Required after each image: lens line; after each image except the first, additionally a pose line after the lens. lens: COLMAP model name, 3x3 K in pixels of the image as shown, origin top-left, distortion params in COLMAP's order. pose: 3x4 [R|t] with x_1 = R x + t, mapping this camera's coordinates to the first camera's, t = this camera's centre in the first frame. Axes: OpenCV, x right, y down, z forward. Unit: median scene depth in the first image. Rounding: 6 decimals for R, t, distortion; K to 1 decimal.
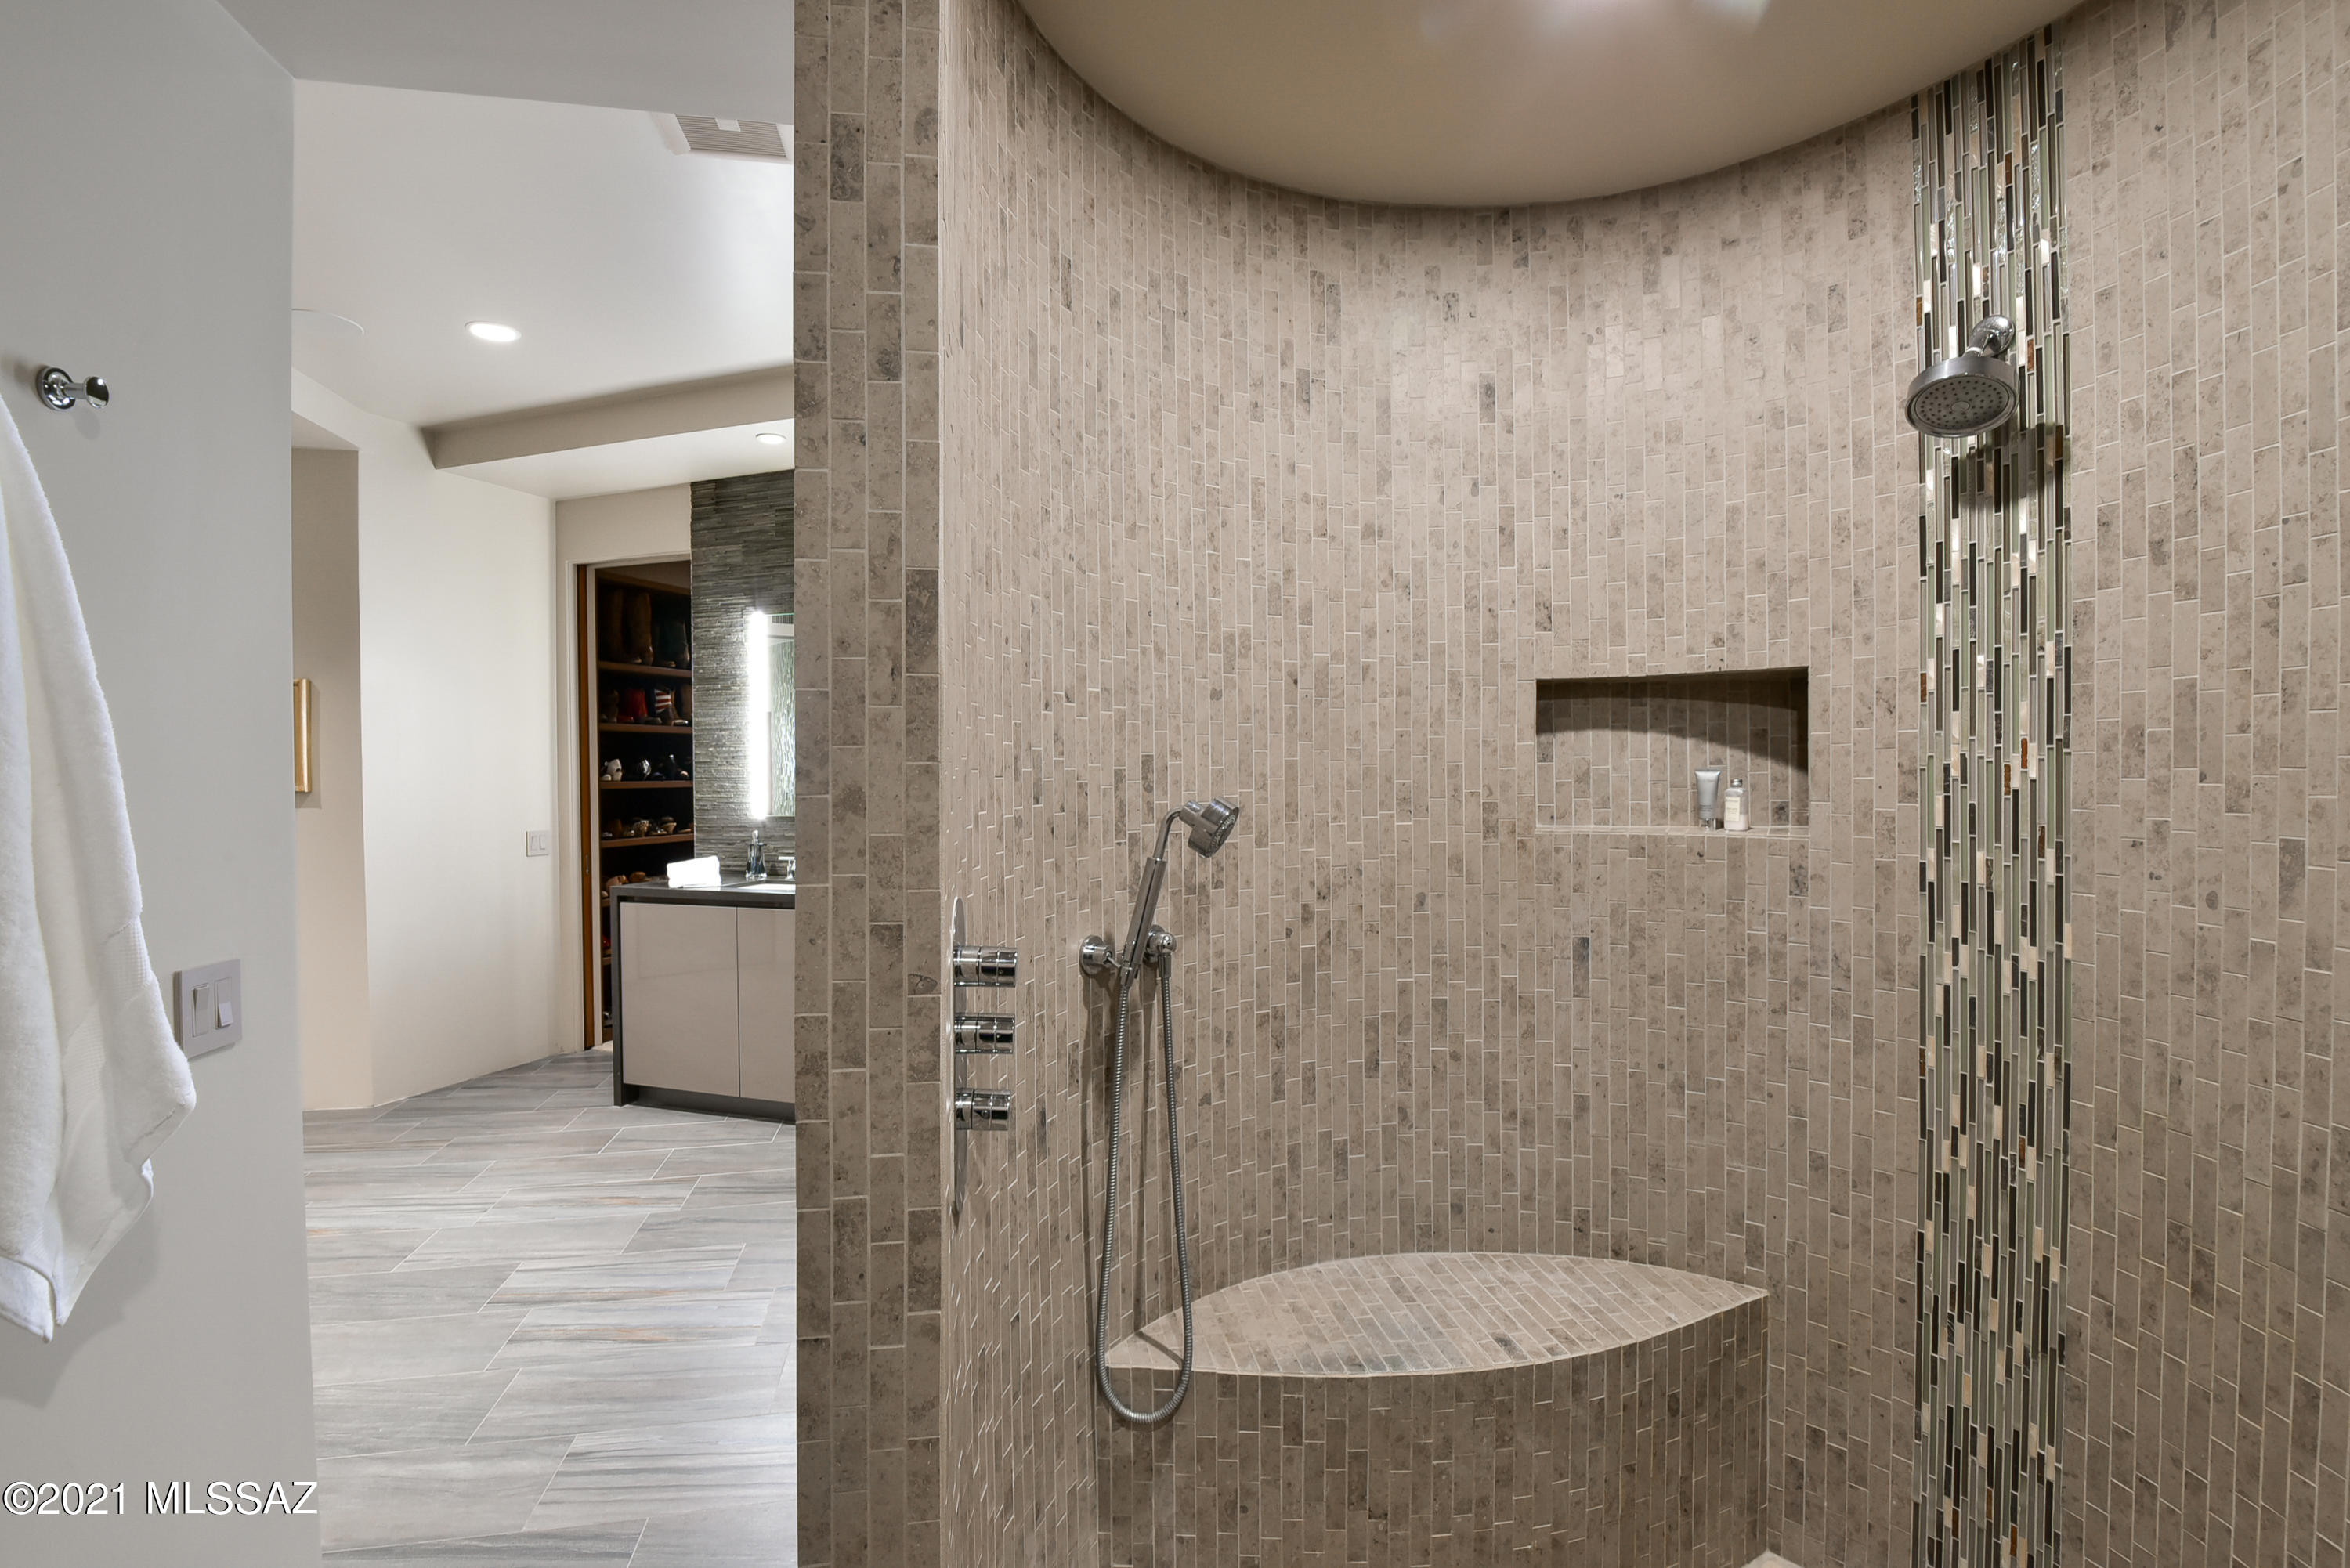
lens RADIAL K [[1083.9, 0, 1175.0], [0, 1083.9, 784.0], [0, 0, 1]] dist [-0.010766, -0.007065]
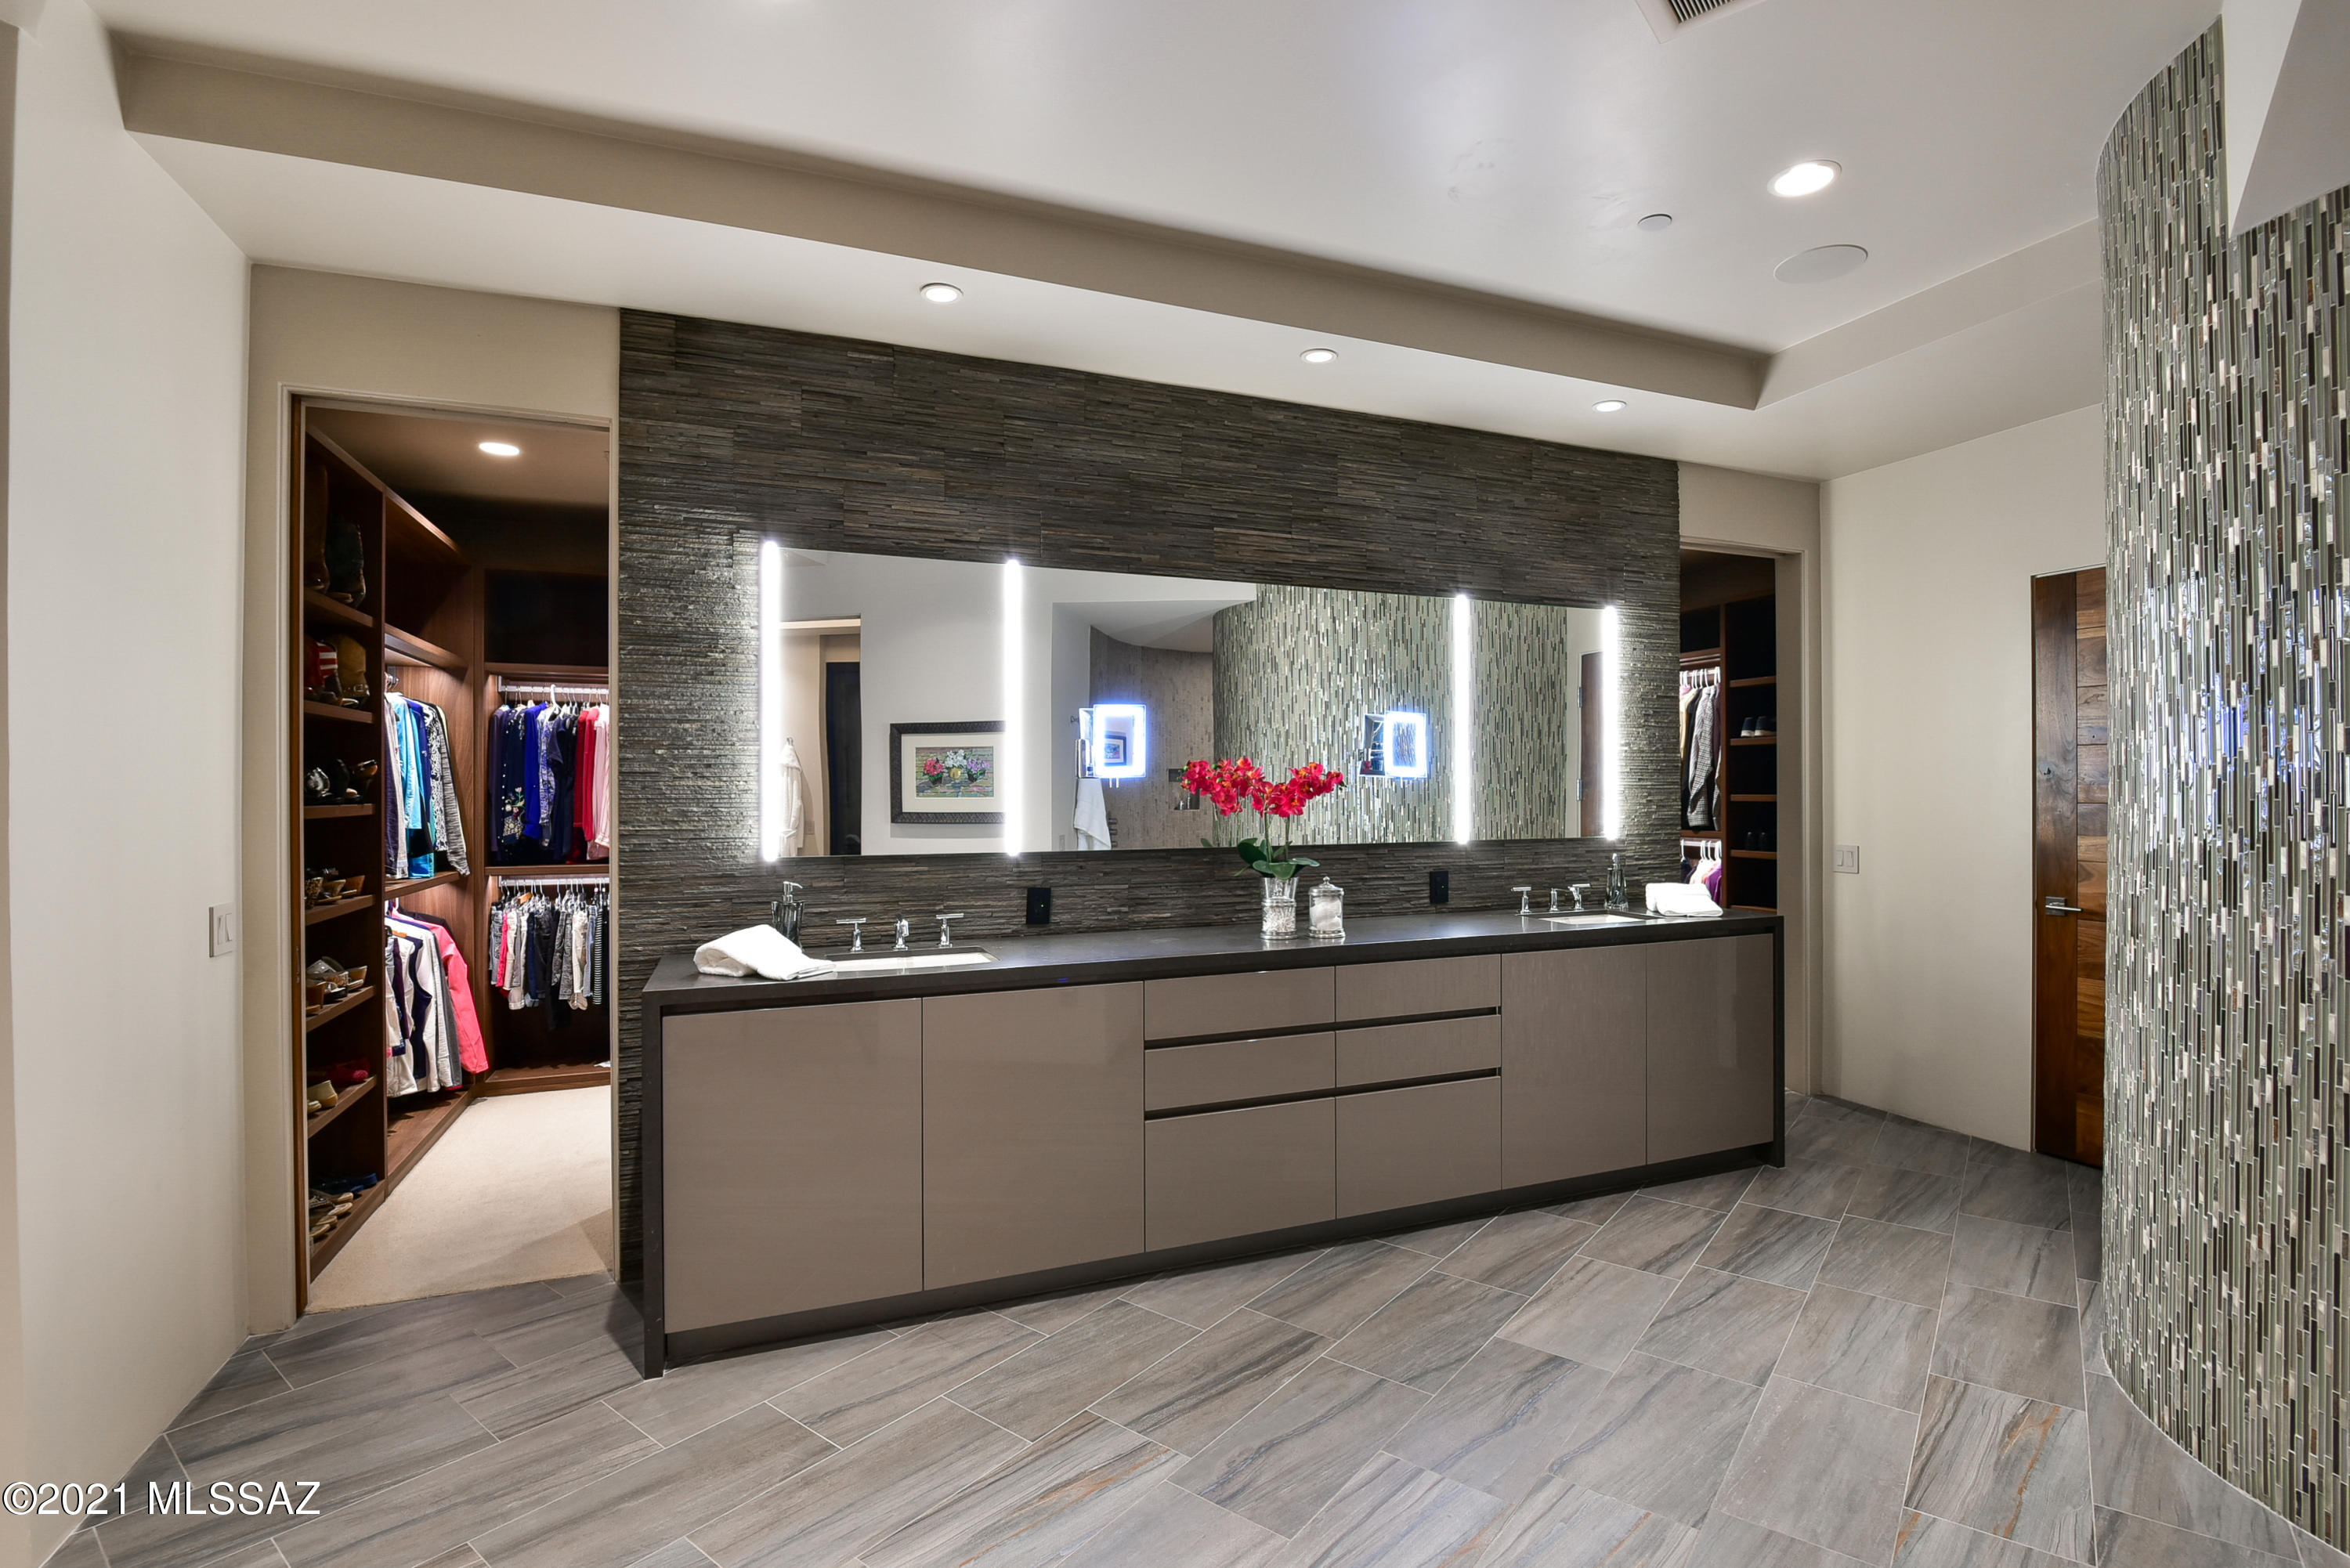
lens RADIAL K [[1084.4, 0, 1183.4], [0, 1084.4, 787.7], [0, 0, 1]] dist [-0.009855, -0.007720]
pose [[0.745417, 0.000090, 0.666598, -0.688936], [0.010316, 0.999879, -0.011671, -0.002087], [-0.666519, 0.015577, 0.745326, 0.390834]]
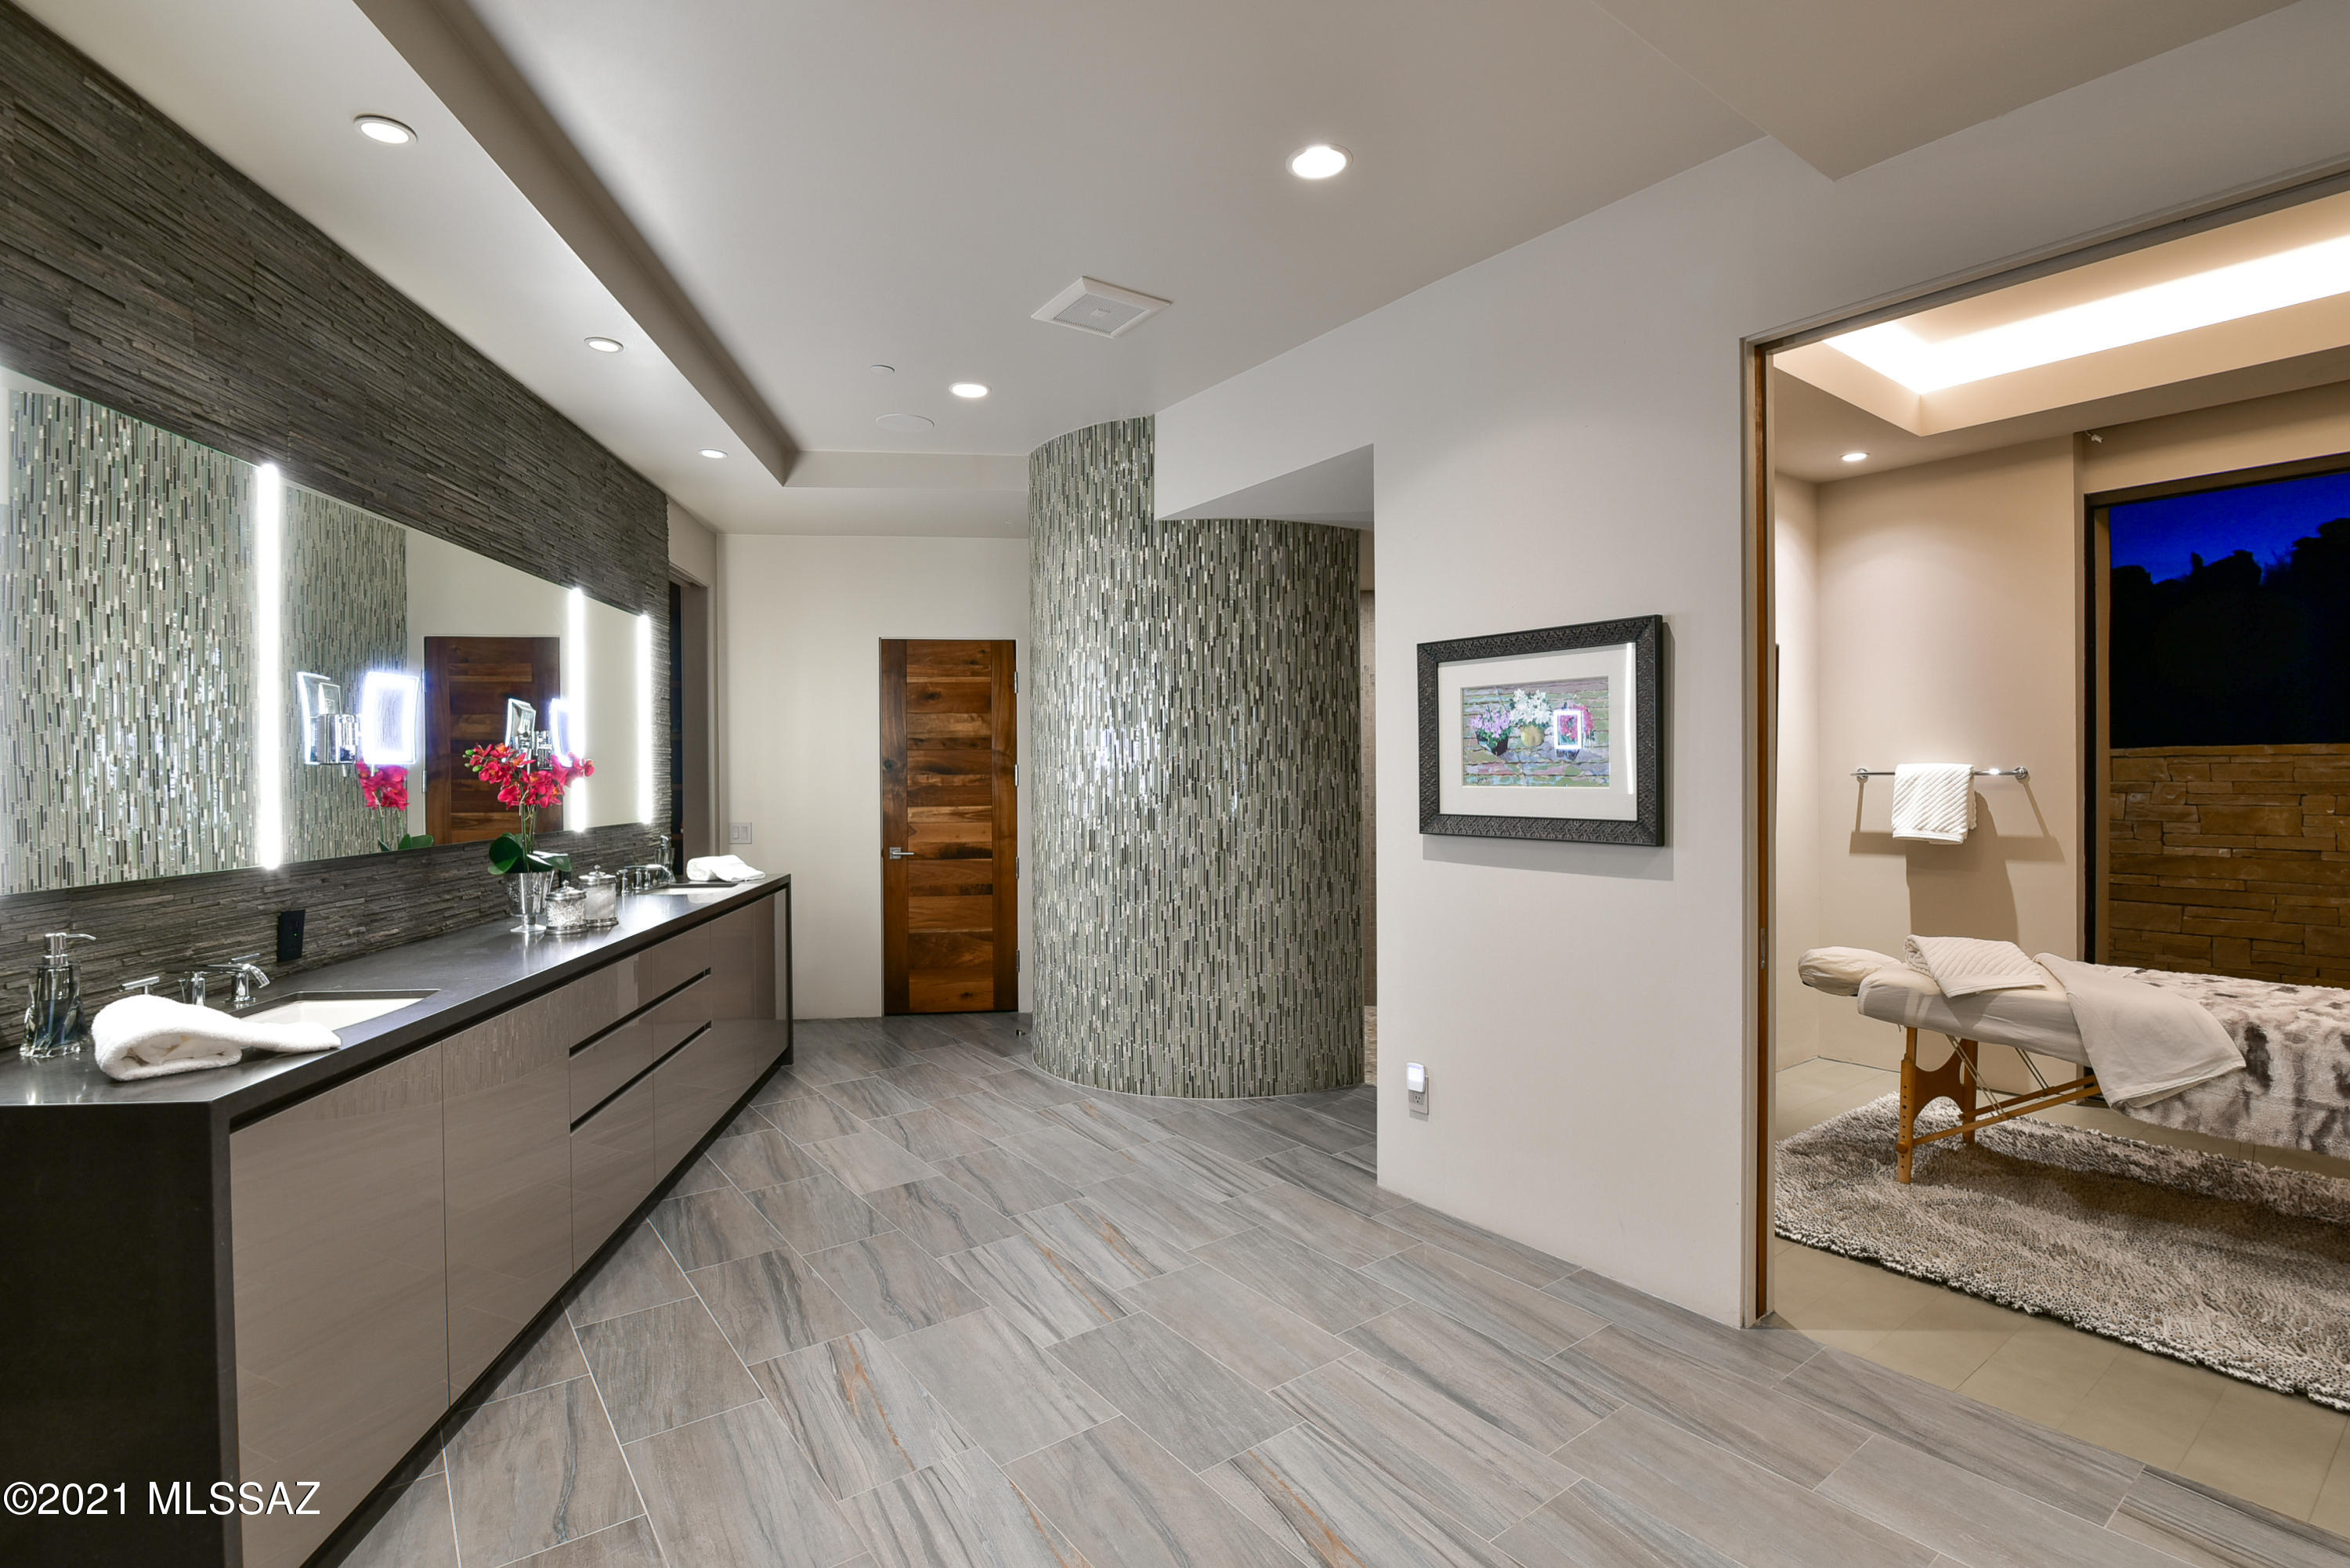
lens RADIAL K [[1083.9, 0, 1175.0], [0, 1083.9, 784.0], [0, 0, 1]] dist [-0.010766, -0.007065]
pose [[-0.438305, -0.004239, 0.898816, -0.971439], [0.018298, 0.999740, 0.013638, -0.007471], [-0.898640, 0.022424, -0.438113, 0.869814]]
